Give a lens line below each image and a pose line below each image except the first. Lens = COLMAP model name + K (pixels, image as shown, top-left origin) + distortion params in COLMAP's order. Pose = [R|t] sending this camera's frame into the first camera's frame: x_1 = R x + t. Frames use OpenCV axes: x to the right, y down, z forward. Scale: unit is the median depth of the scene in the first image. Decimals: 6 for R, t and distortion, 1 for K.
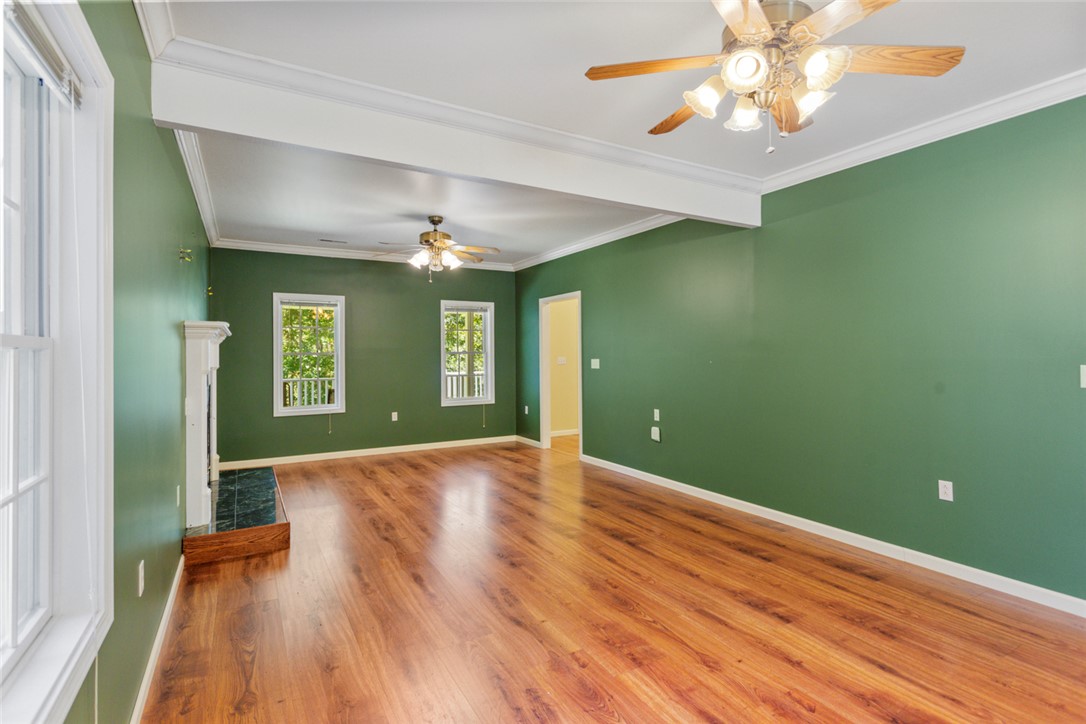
lens RADIAL K [[521.8, 0, 554.3], [0, 521.8, 358.4], [0, 0, 1]] dist [0.016721, -0.003150]
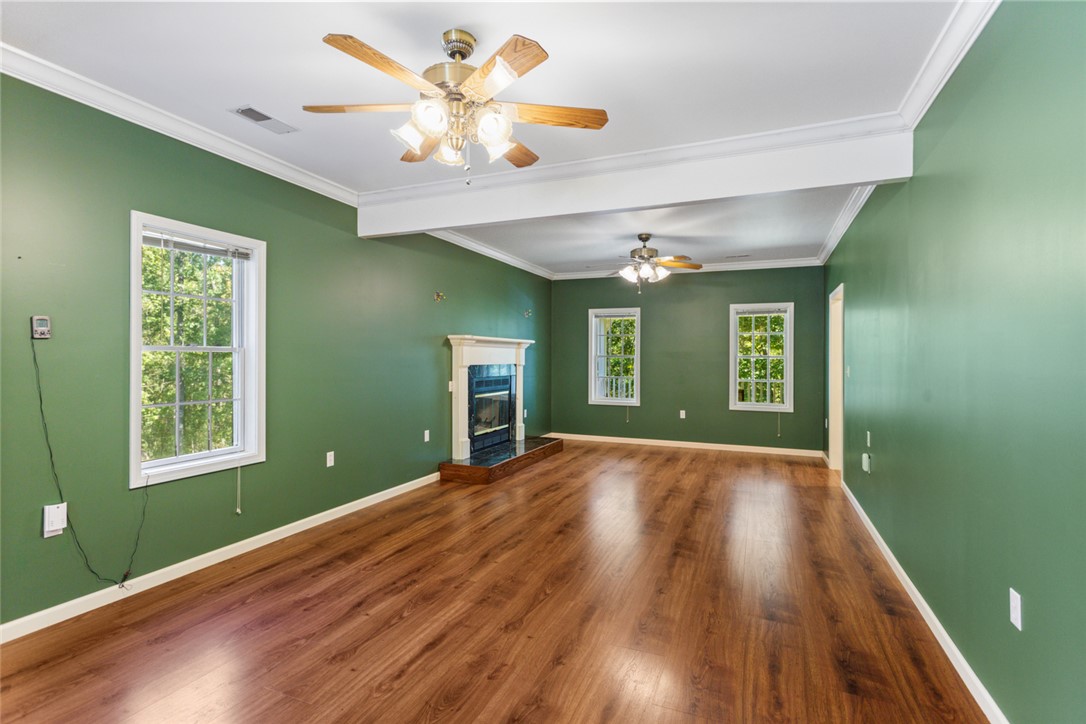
lens RADIAL K [[521.8, 0, 549.3], [0, 521.8, 363.0], [0, 0, 1]] dist [0.016721, -0.003150]
pose [[0.603607, 0.019310, -0.797048, 0.688347], [-0.020022, 0.999759, 0.009058, -0.001719], [0.797030, 0.010491, 0.603848, 0.206483]]
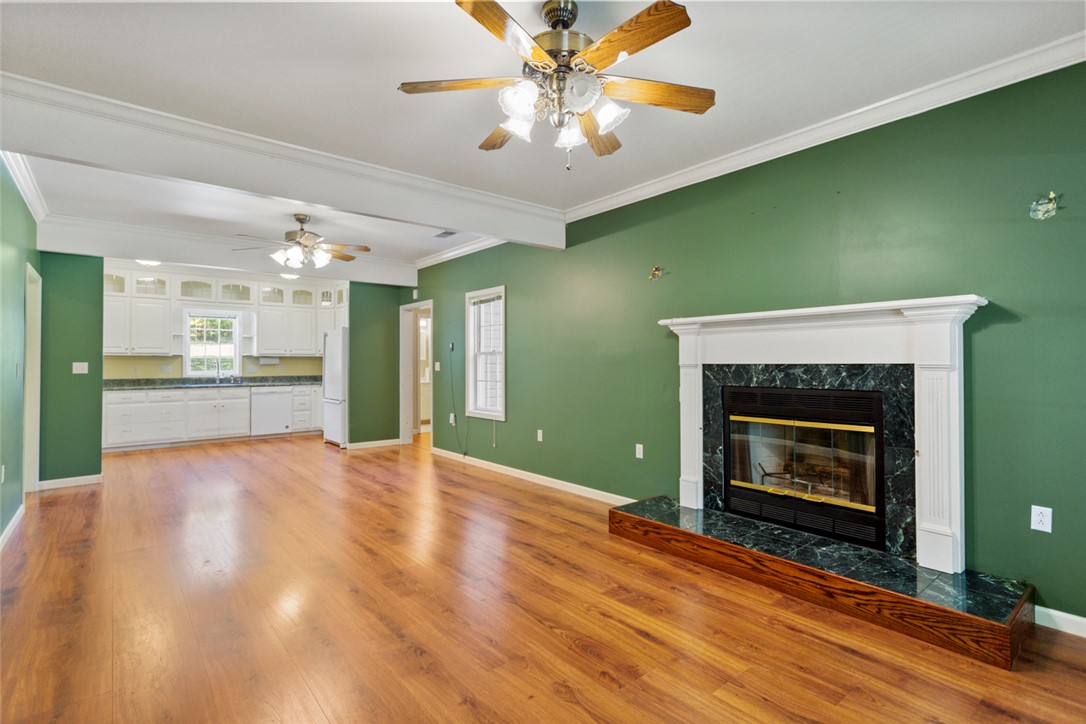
lens RADIAL K [[521.8, 0, 543.4], [0, 521.8, 360.3], [0, 0, 1]] dist [0.016721, -0.003150]
pose [[-0.988666, 0.011087, -0.149723, -0.194030], [0.010167, 0.999924, 0.006905, 0.006523], [0.149788, 0.005305, -0.988704, 1.779248]]
